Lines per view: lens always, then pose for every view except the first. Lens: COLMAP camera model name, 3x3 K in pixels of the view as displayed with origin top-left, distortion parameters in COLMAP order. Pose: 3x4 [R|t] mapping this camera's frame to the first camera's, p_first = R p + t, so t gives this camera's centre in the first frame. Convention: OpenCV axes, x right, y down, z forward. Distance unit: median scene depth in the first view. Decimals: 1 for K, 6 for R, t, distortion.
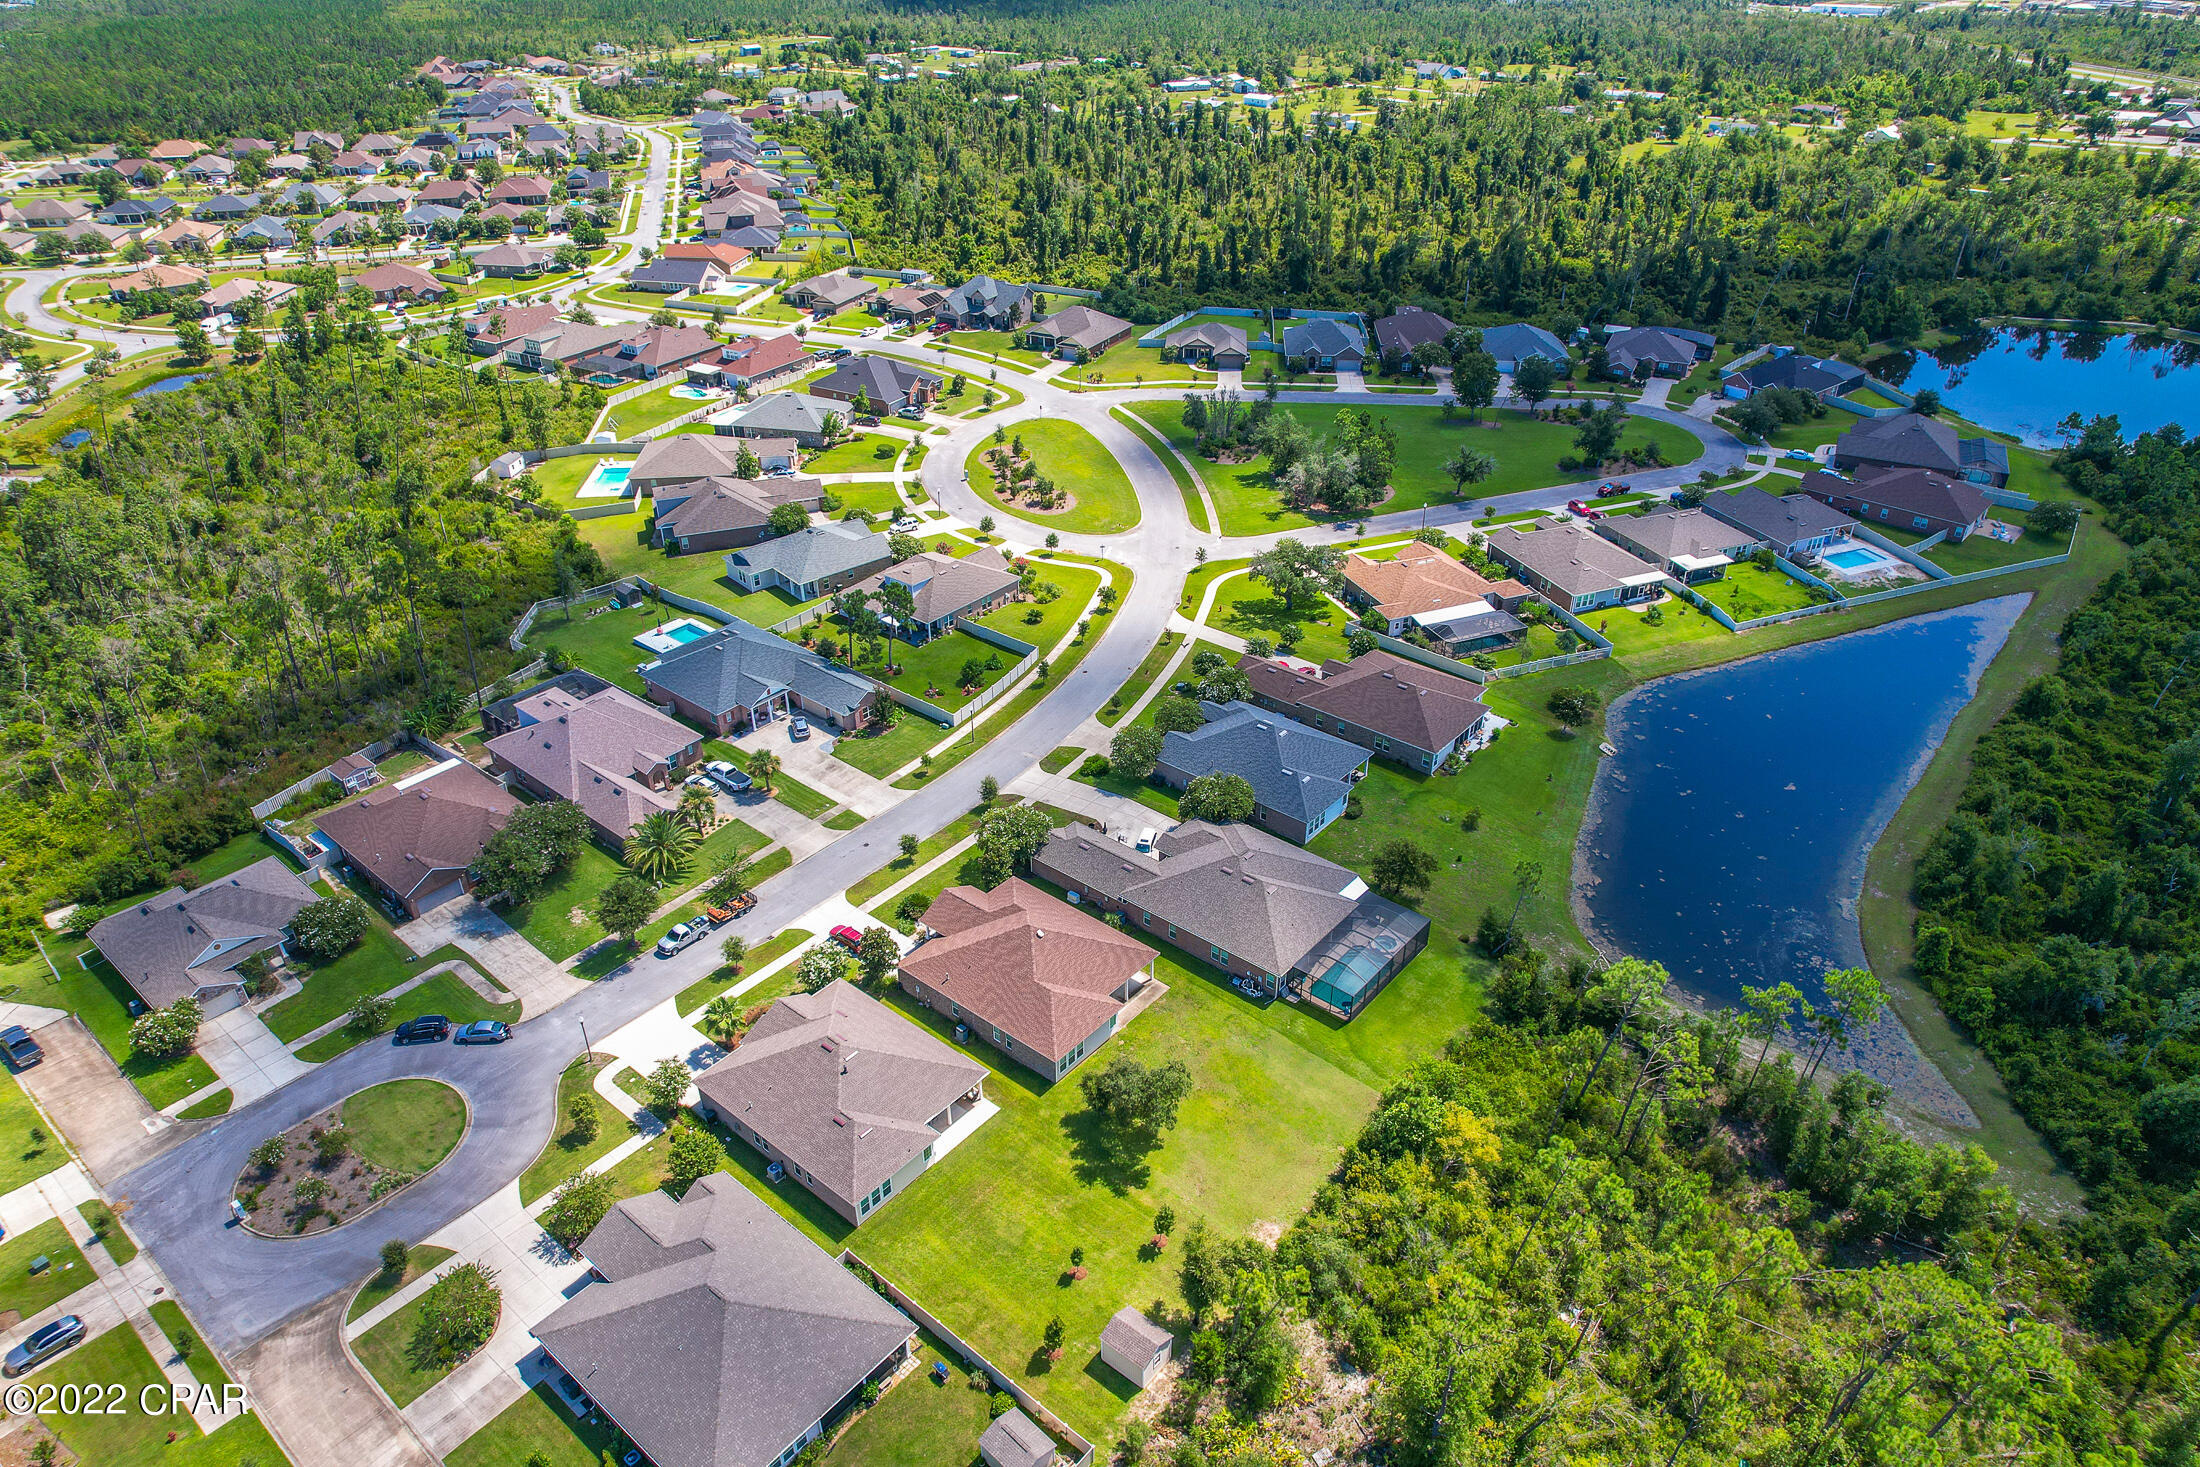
lens RADIAL K [[1416.5, 0, 1108.2], [0, 1416.5, 733.5], [0, 0, 1]] dist [-0.076436, 0.073911]
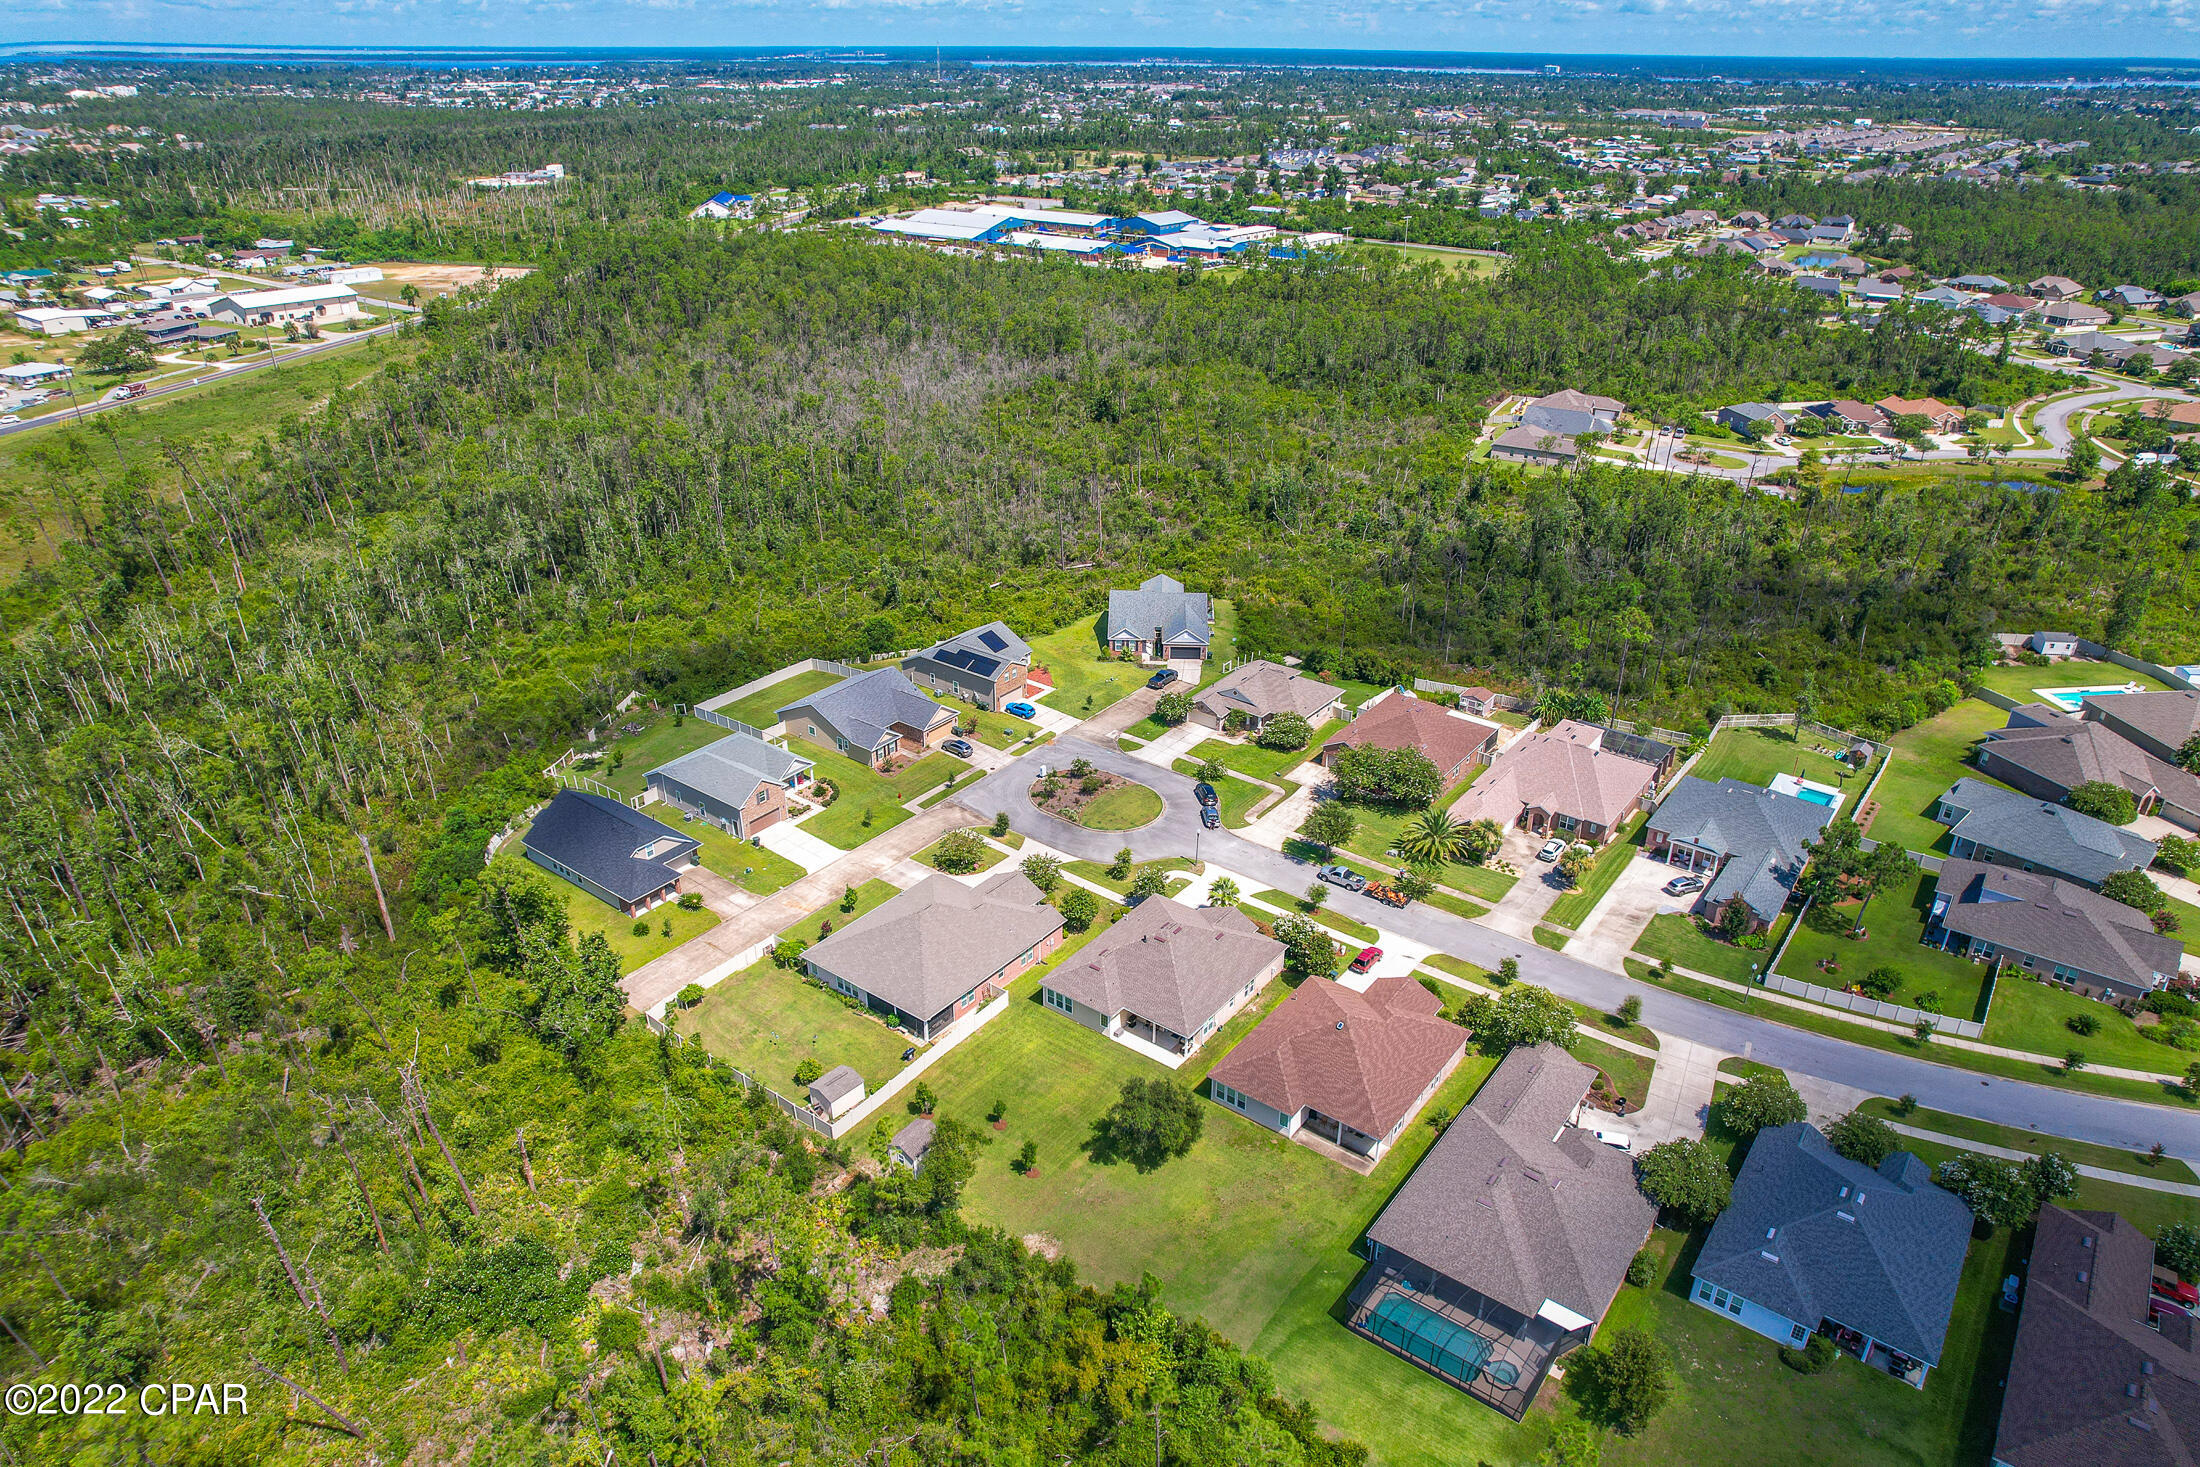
lens RADIAL K [[1416.5, 0, 1108.2], [0, 1416.5, 733.5], [0, 0, 1]] dist [-0.076436, 0.073911]
pose [[0.050678, 0.449606, -0.891788, 0.421680], [-0.522122, 0.773118, 0.360107, -0.166925], [0.851364, 0.447373, 0.273929, 0.275323]]
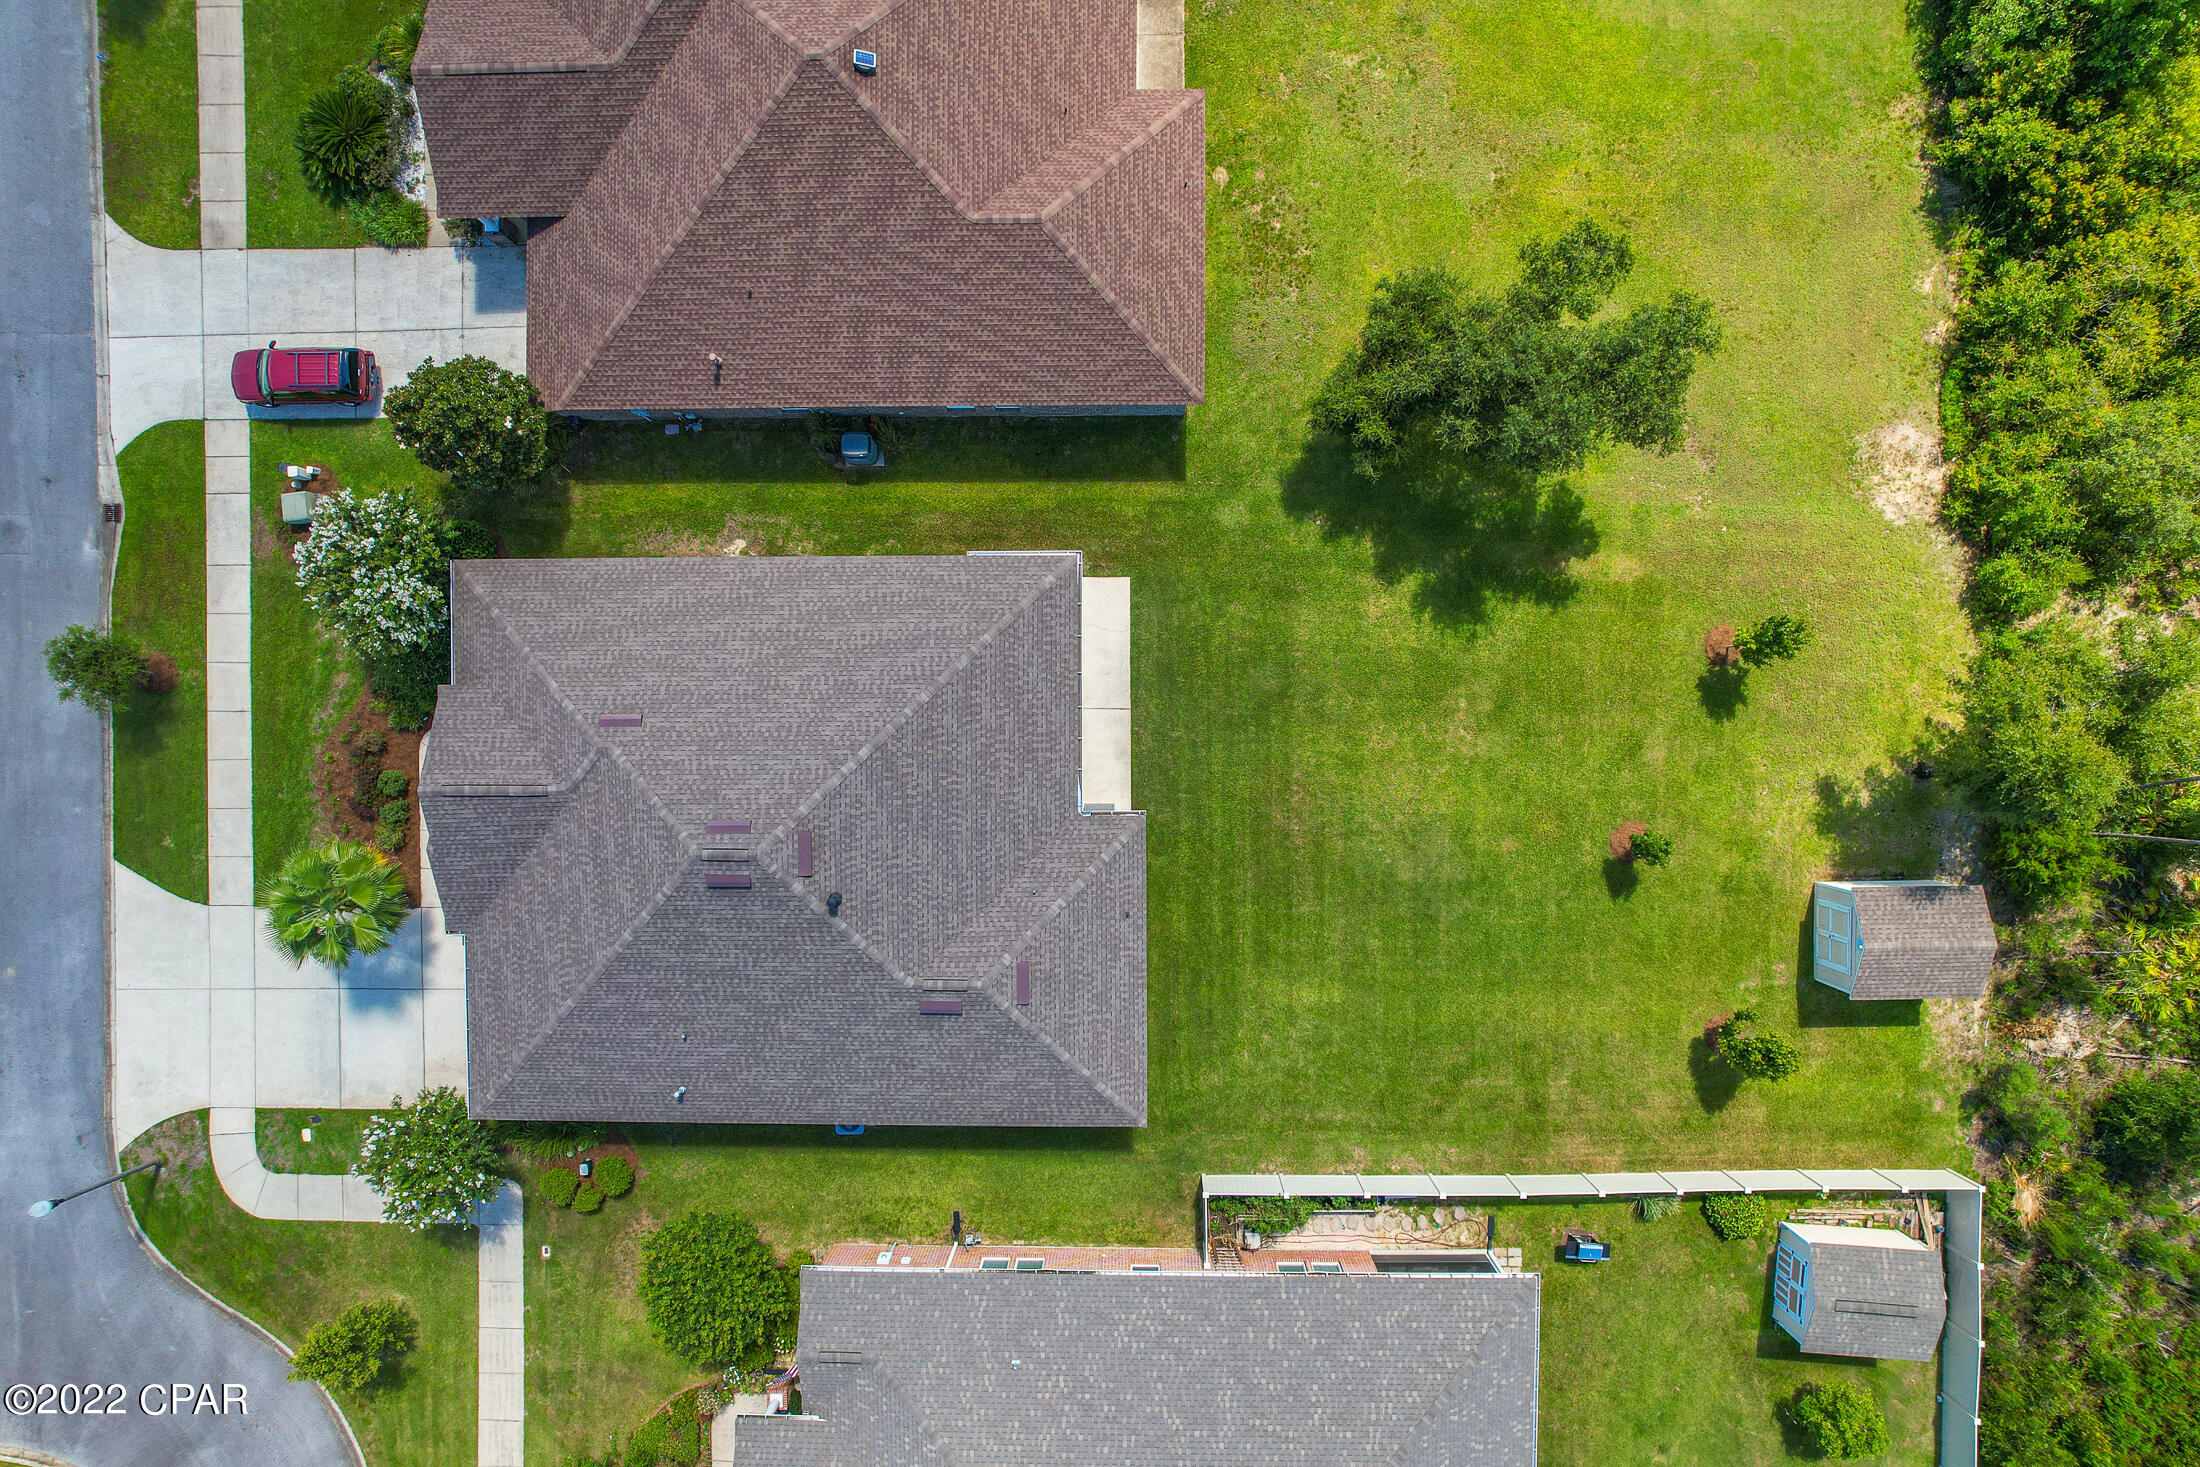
lens RADIAL K [[1416.5, 0, 1108.2], [0, 1416.5, 733.5], [0, 0, 1]] dist [-0.076436, 0.073911]
pose [[0.768930, -0.638737, -0.027594, -0.050759], [0.348996, 0.383187, 0.855202, -0.020759], [-0.535675, -0.667221, 0.517560, 0.409583]]
